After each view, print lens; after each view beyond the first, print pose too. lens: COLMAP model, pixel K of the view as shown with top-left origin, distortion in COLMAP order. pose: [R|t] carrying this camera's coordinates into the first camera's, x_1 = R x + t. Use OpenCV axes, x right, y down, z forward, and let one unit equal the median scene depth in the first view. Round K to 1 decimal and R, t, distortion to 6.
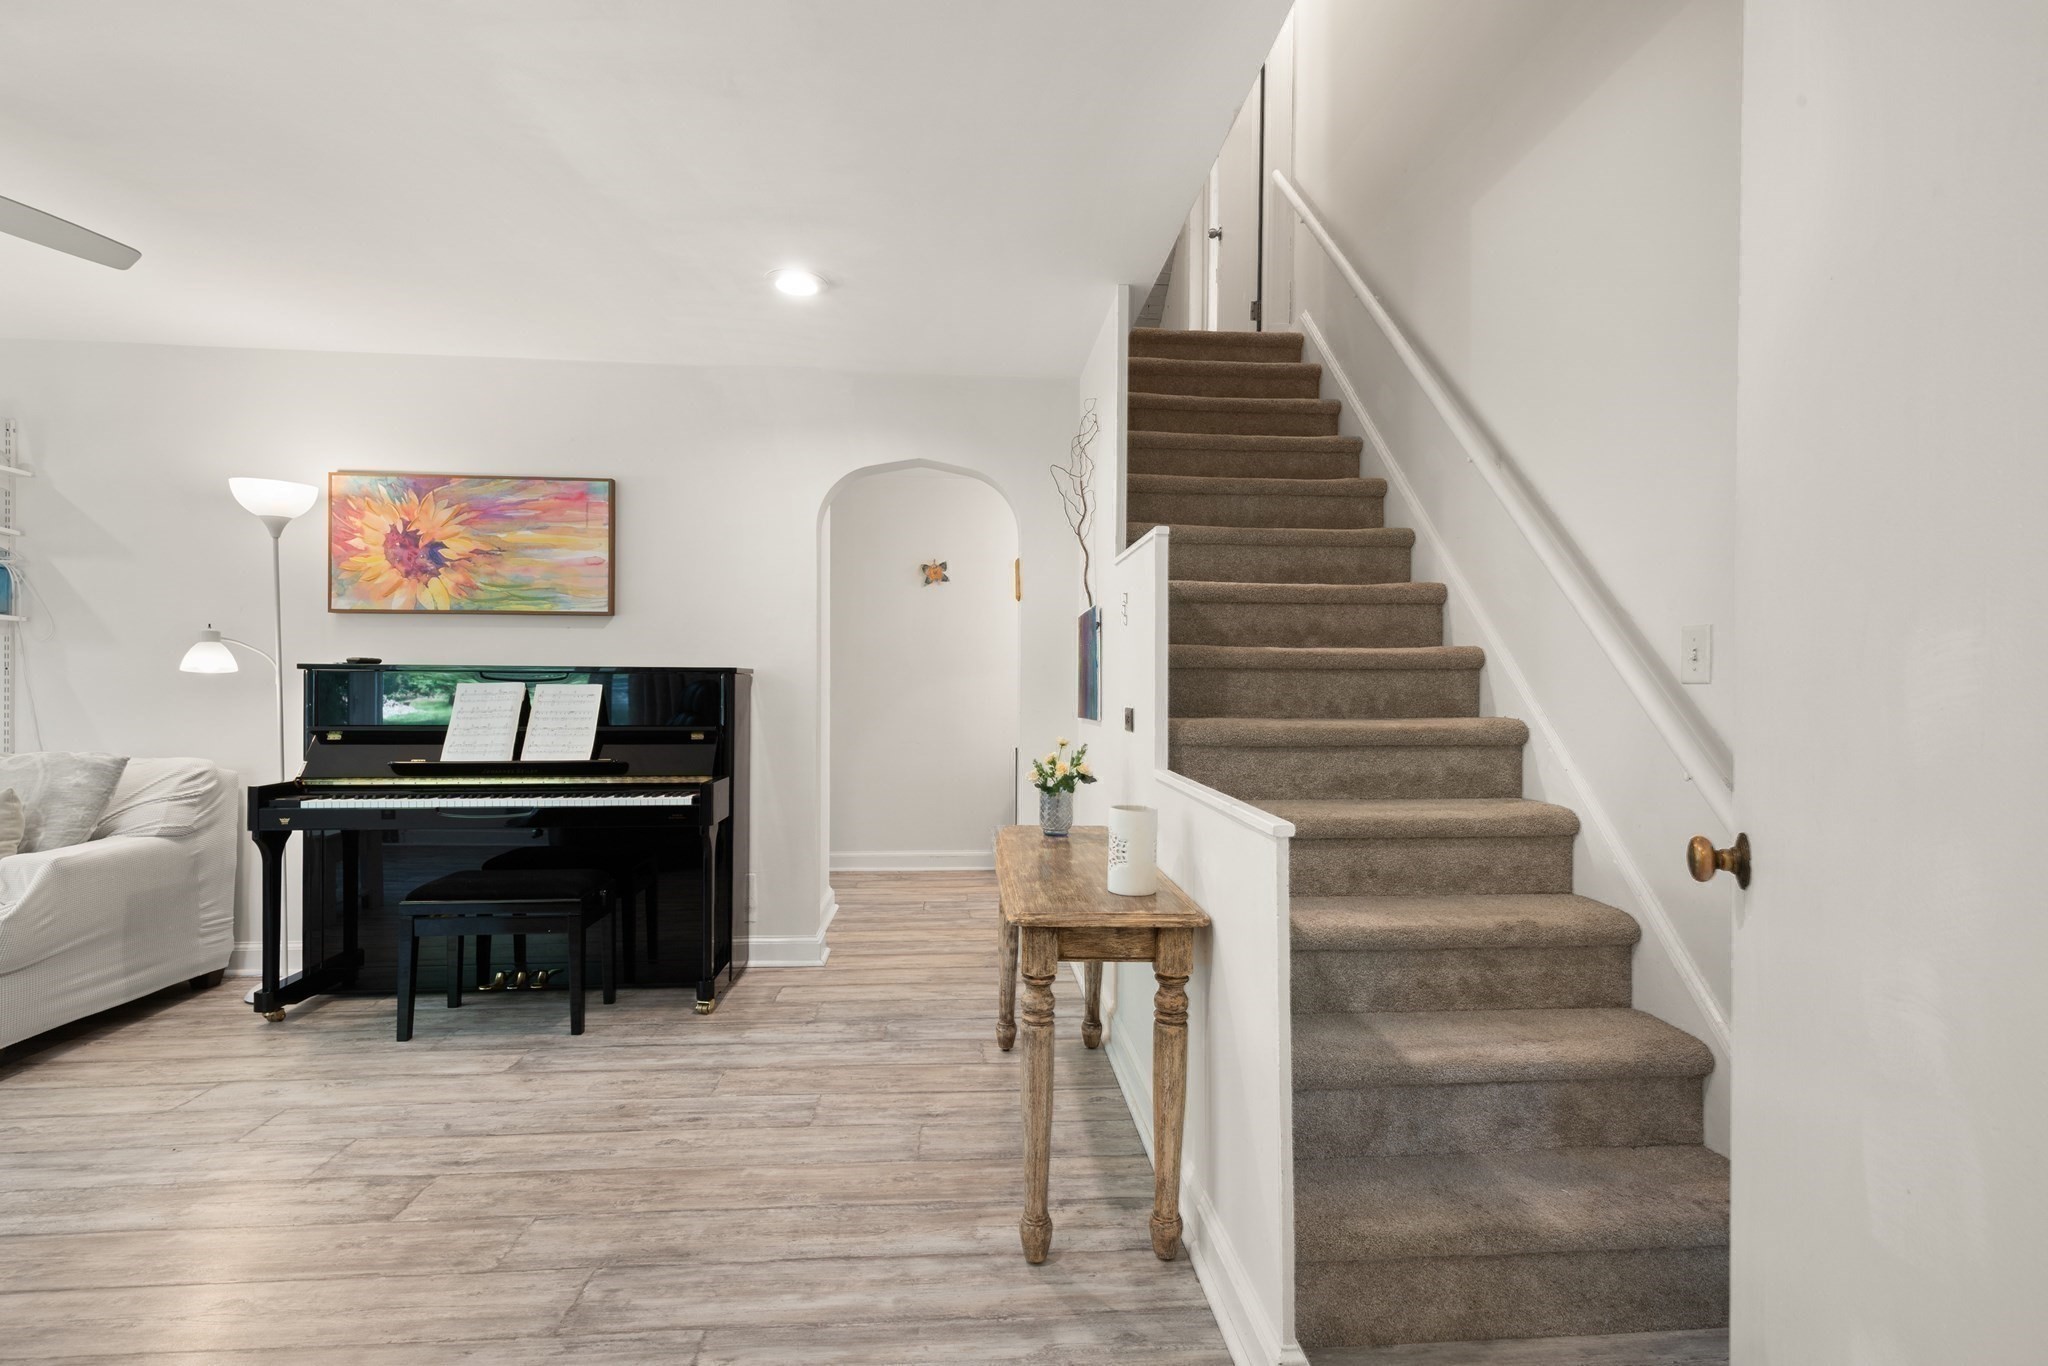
lens RADIAL K [[939.0, 0, 1025.7], [0, 939.0, 685.2], [0, 0, 1]] dist [-0.000219, 0.000320]
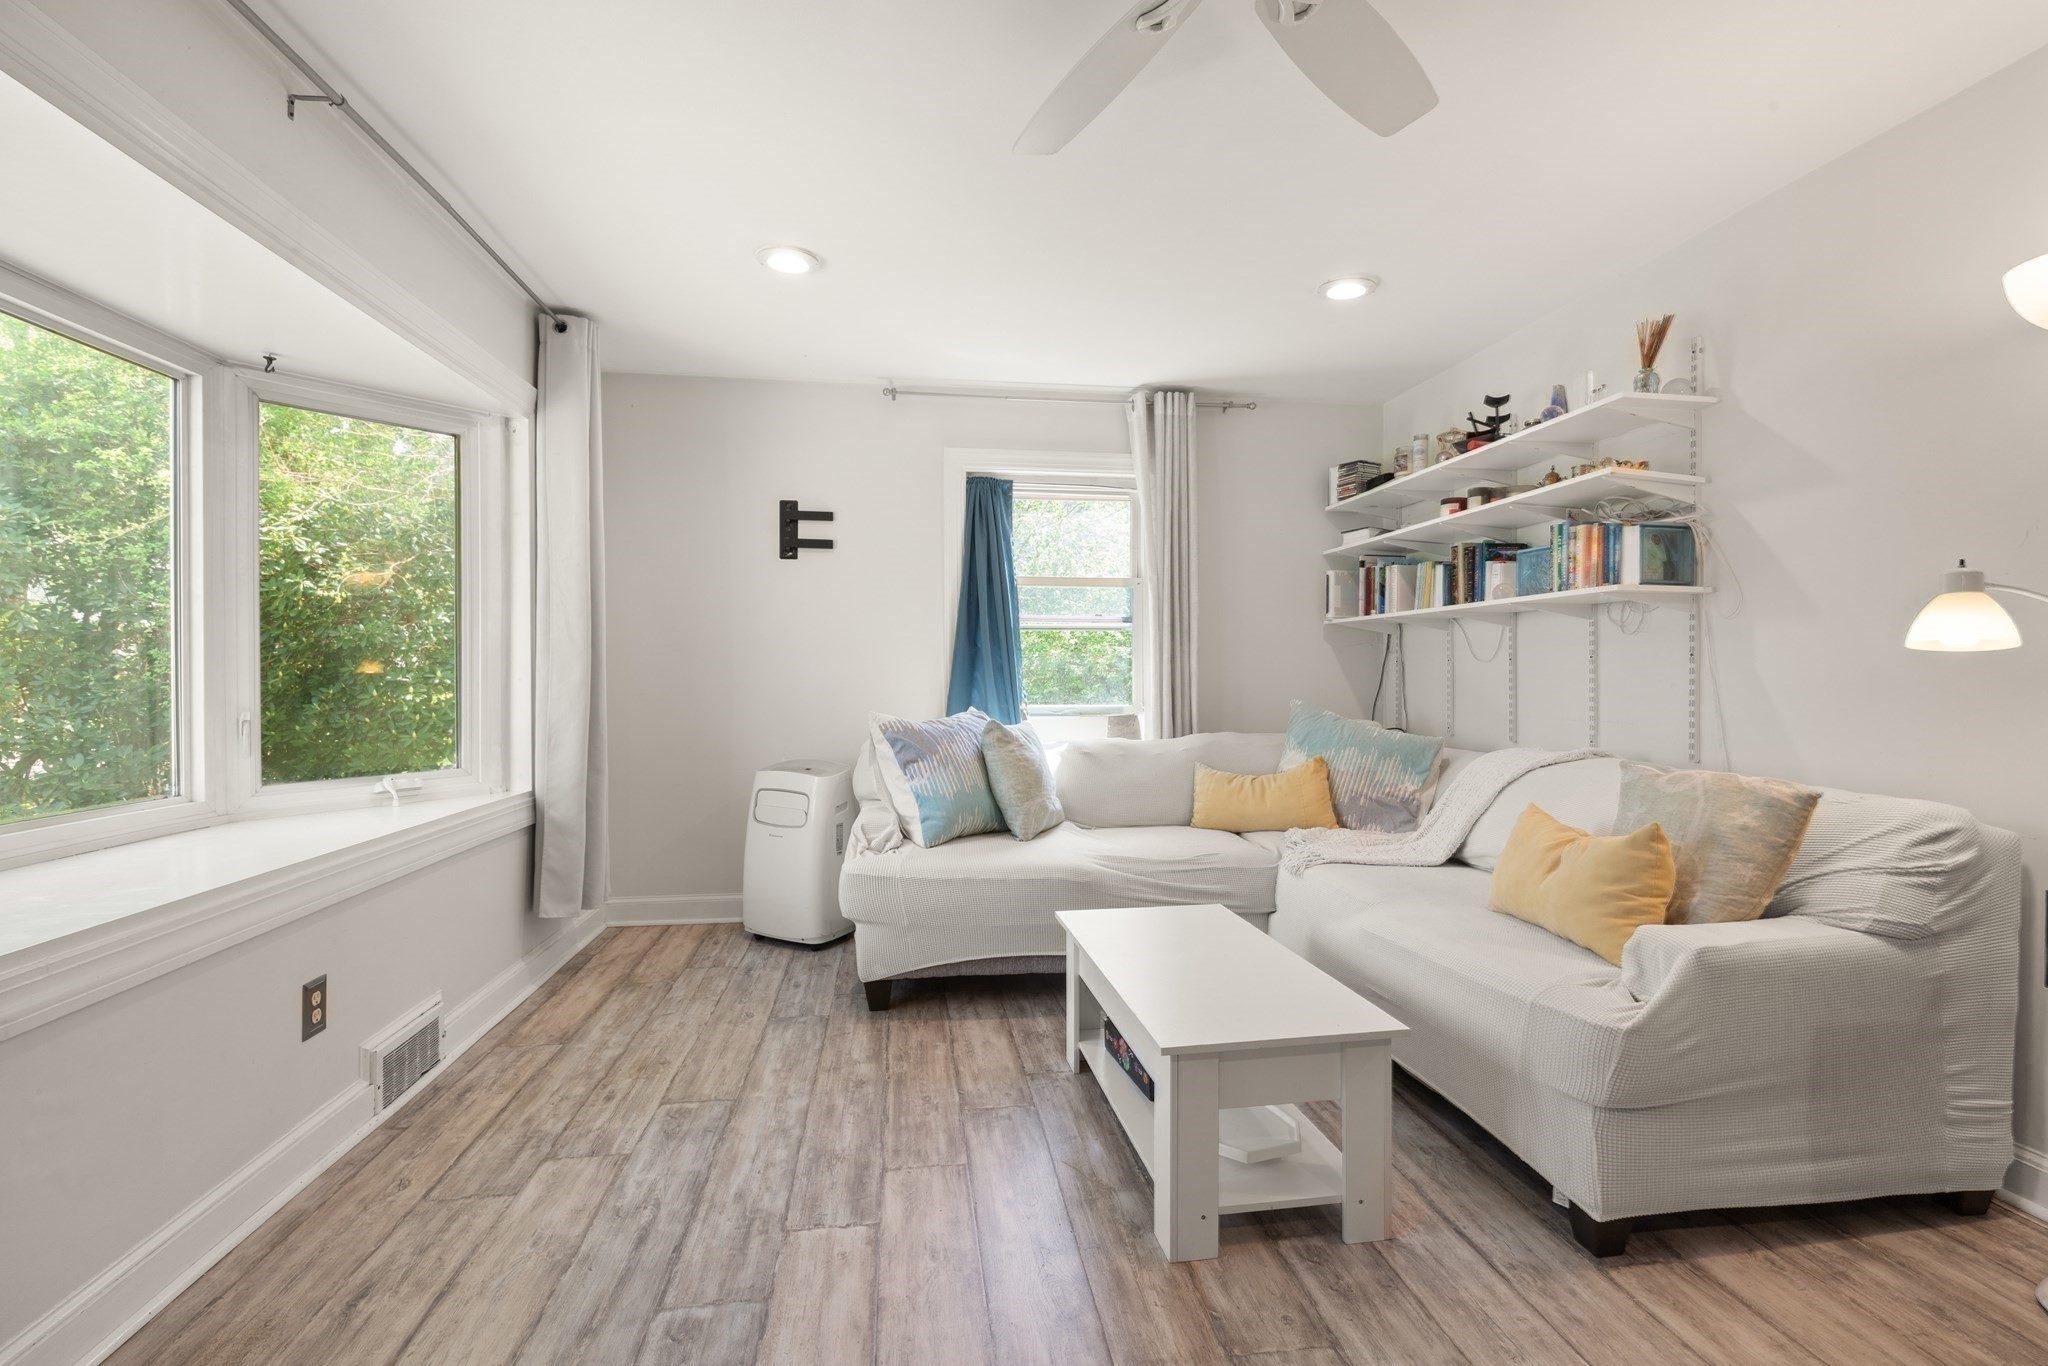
lens RADIAL K [[939.0, 0, 1024.9], [0, 939.0, 679.9], [0, 0, 1]] dist [-0.000219, 0.000320]
pose [[0.060172, -0.000806, -0.998188, -0.378447], [0.000853, 0.999999, -0.000756, 0.004005], [0.998188, -0.000806, 0.060173, 0.448172]]
